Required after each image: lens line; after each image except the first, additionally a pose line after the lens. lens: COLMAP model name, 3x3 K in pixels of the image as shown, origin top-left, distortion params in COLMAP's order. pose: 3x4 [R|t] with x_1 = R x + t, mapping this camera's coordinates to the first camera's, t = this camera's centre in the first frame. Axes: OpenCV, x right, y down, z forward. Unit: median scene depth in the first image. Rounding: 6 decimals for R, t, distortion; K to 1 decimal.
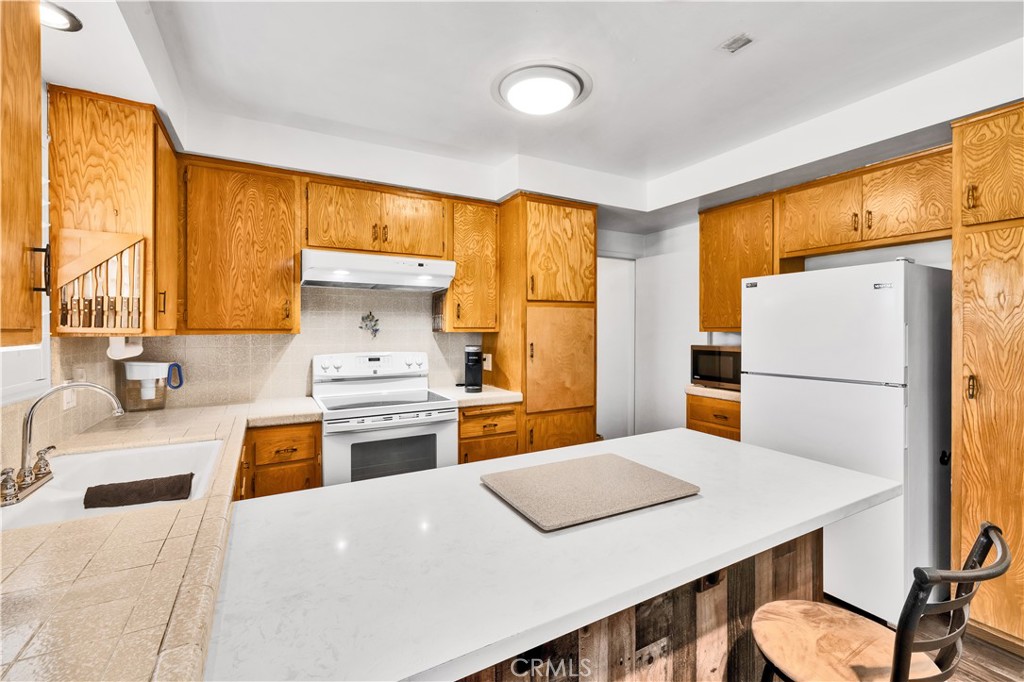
lens RADIAL K [[450.1, 0, 505.2], [0, 450.1, 328.8], [0, 0, 1]] dist [-0.000559, 0.000007]
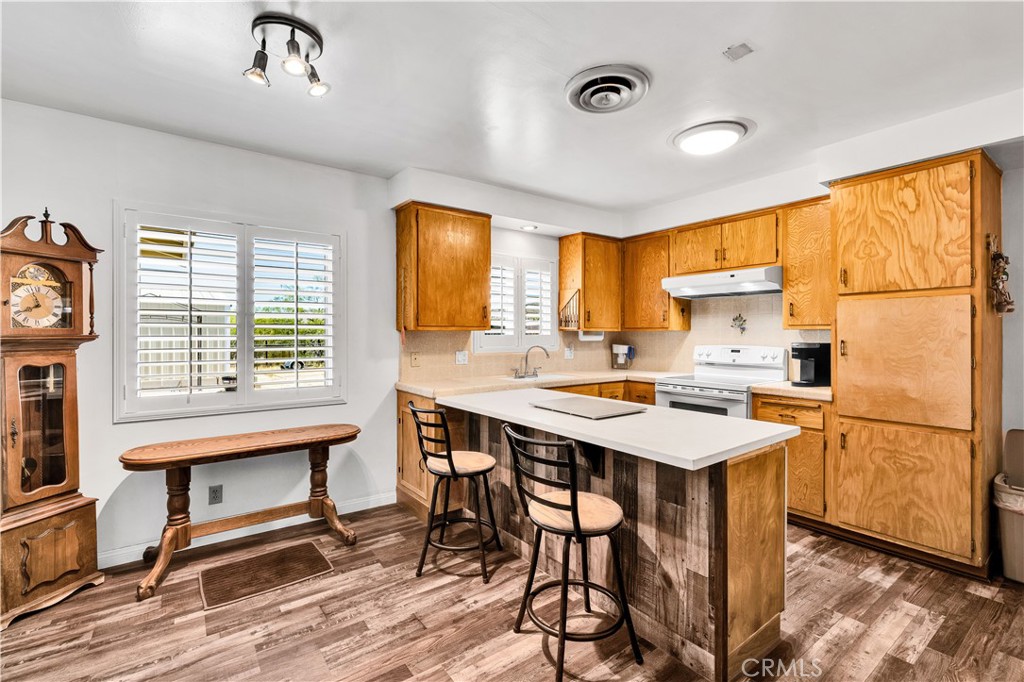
lens RADIAL K [[450.1, 0, 505.5], [0, 450.1, 330.7], [0, 0, 1]] dist [-0.000559, 0.000007]
pose [[0.123850, -0.004893, -0.992289, 0.916801], [0.000593, 0.999988, -0.004857, 0.016559], [0.992301, 0.000014, 0.123851, 0.195862]]
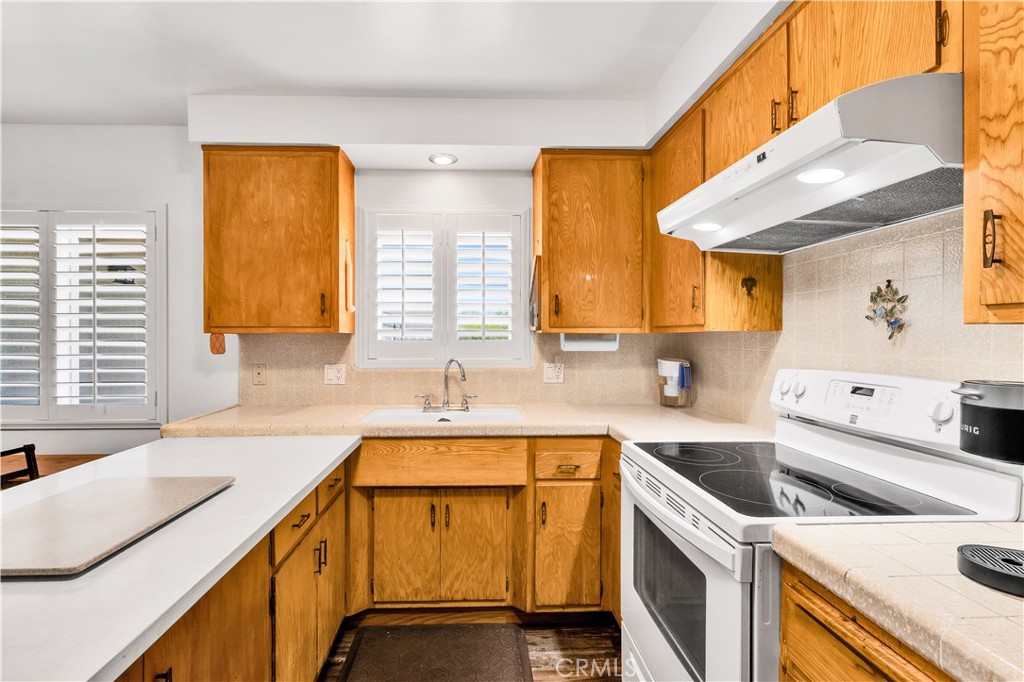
lens RADIAL K [[450.1, 0, 503.1], [0, 450.1, 340.0], [0, 0, 1]] dist [-0.000559, 0.000007]
pose [[-0.440879, 0.006373, -0.897544, 0.249455], [0.000755, 0.999977, 0.006729, 0.016857], [0.897566, 0.002289, -0.440874, 0.899443]]
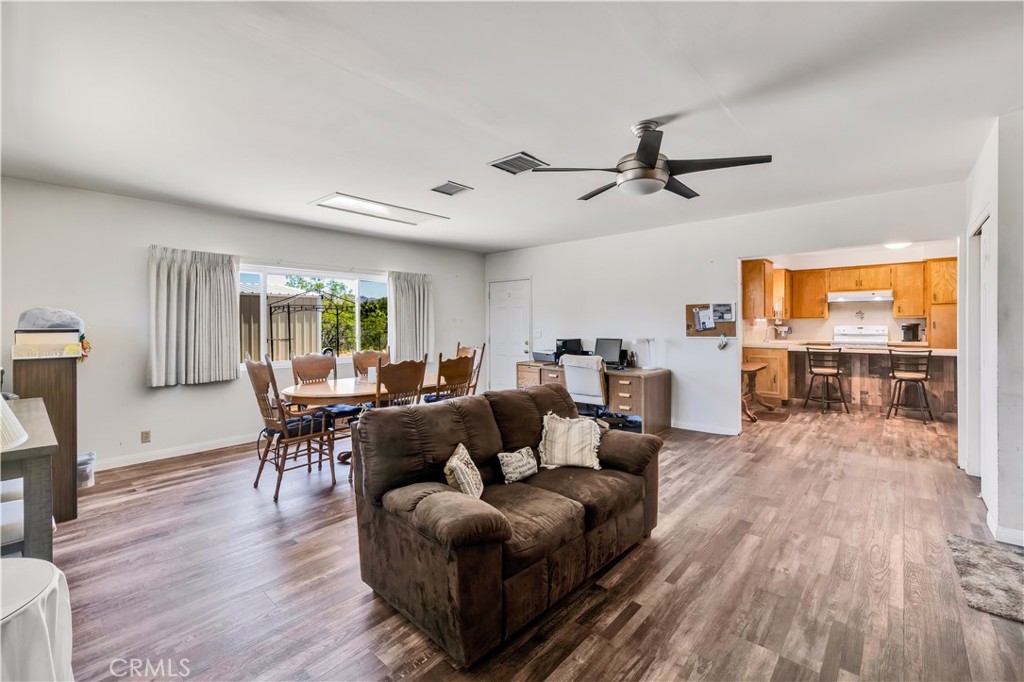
lens RADIAL K [[436.7, 0, 499.3], [0, 436.7, 325.6], [0, 0, 1]] dist [-0.001361, 0.000330]
pose [[0.332645, 0.005191, -0.943038, 1.505161], [0.005925, 0.999954, 0.007595, 0.020596], [0.943034, -0.008114, 0.332598, -1.982445]]
